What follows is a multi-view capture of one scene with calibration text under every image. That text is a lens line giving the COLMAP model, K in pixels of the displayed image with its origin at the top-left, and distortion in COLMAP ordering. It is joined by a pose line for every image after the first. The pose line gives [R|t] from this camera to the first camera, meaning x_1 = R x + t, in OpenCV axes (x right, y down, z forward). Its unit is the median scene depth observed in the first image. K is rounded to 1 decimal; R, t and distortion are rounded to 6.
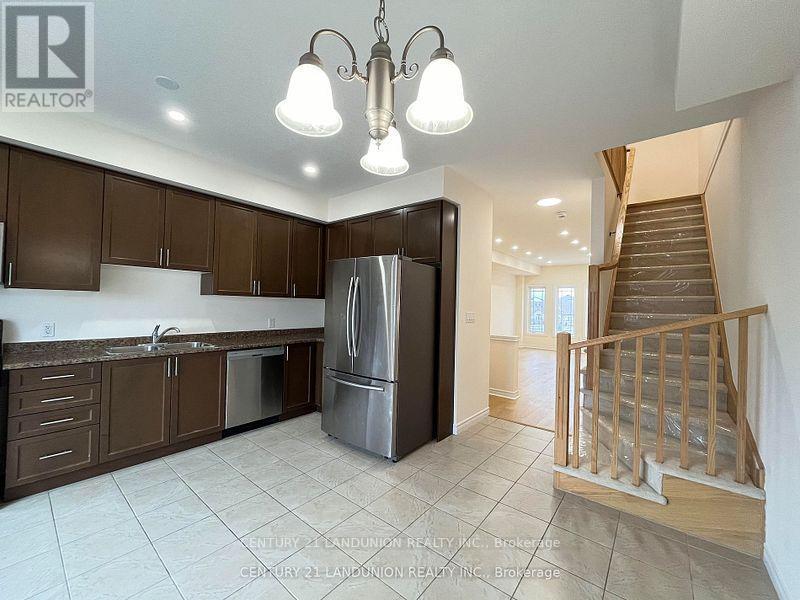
lens RADIAL K [[321.9, 0, 398.5], [0, 321.9, 300.2], [0, 0, 1]] dist [-0.002994, -0.000194]
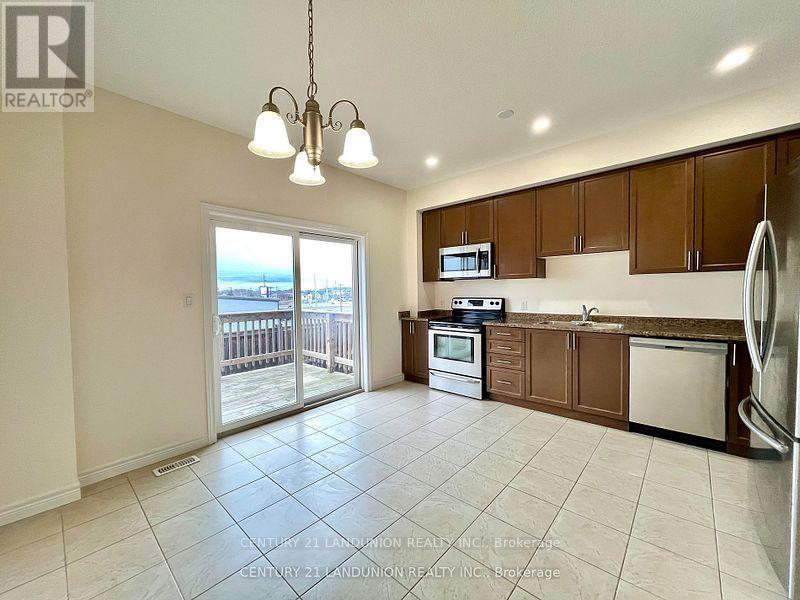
lens RADIAL K [[321.9, 0, 398.5], [0, 321.9, 300.2], [0, 0, 1]] dist [-0.002994, -0.000194]
pose [[-0.052367, 0.008065, -0.998595, 0.421120], [0.027670, 0.999595, 0.006622, 0.036945], [0.998245, -0.027284, -0.052569, 0.430901]]
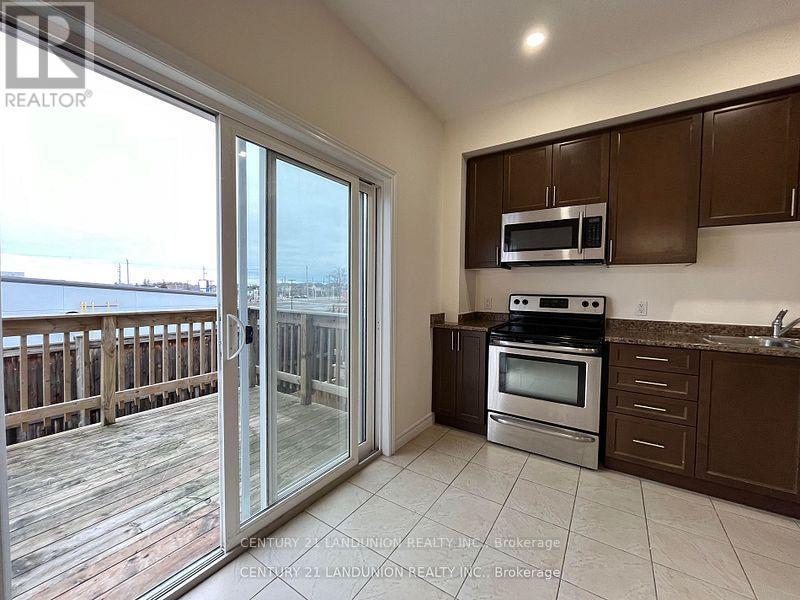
lens RADIAL K [[321.9, 0, 398.5], [0, 321.9, 300.2], [0, 0, 1]] dist [-0.002994, -0.000194]
pose [[0.097548, 0.013597, -0.995138, -0.180190], [0.004016, 0.999893, 0.014055, 0.046164], [0.995223, -0.005367, 0.097483, 0.159058]]
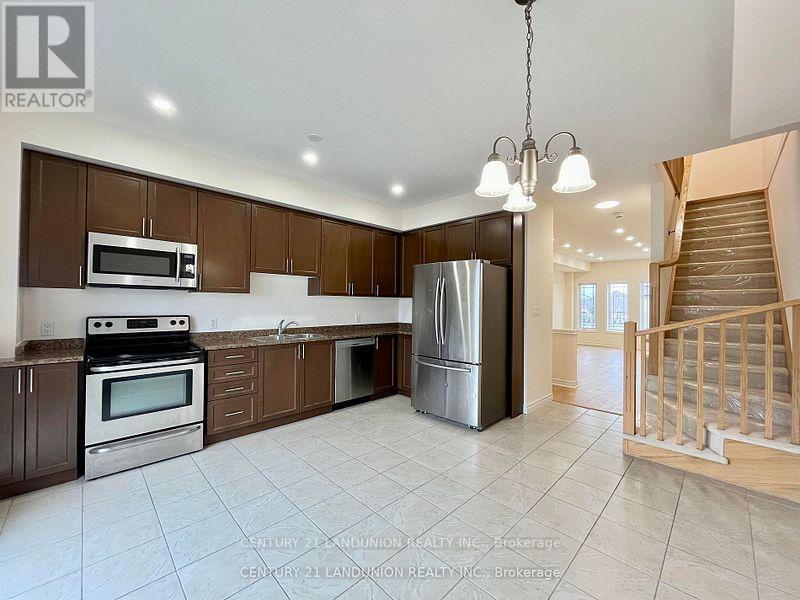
lens RADIAL K [[321.9, 0, 398.5], [0, 321.9, 300.2], [0, 0, 1]] dist [-0.002994, -0.000194]
pose [[0.993872, -0.014998, -0.109514, -0.163272], [0.015058, 0.999887, -0.000273, 0.008017], [0.109506, -0.001377, 0.993985, -0.214294]]
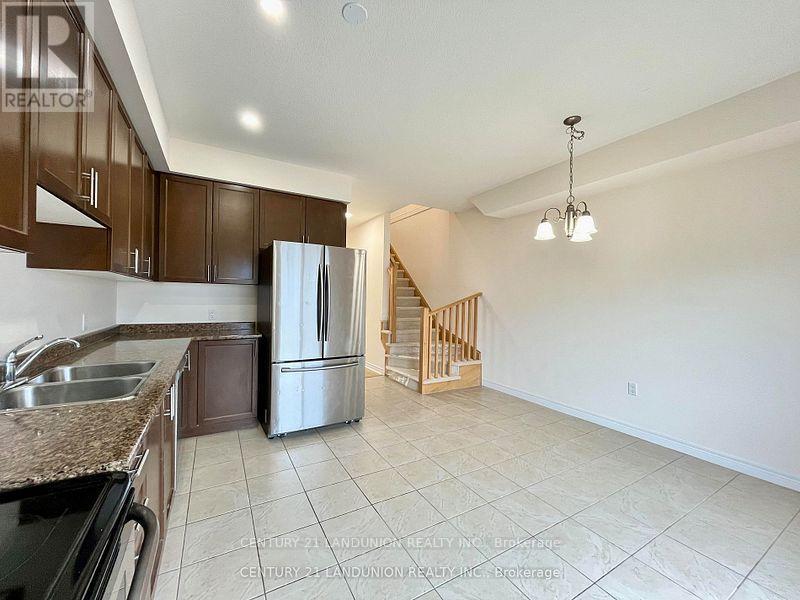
lens RADIAL K [[321.9, 0, 398.5], [0, 321.9, 300.2], [0, 0, 1]] dist [-0.002994, -0.000194]
pose [[0.358059, -0.023288, 0.933409, -1.009734], [-0.022396, 0.999187, 0.033520, 0.002279], [-0.933430, -0.032907, 0.357246, 0.413656]]
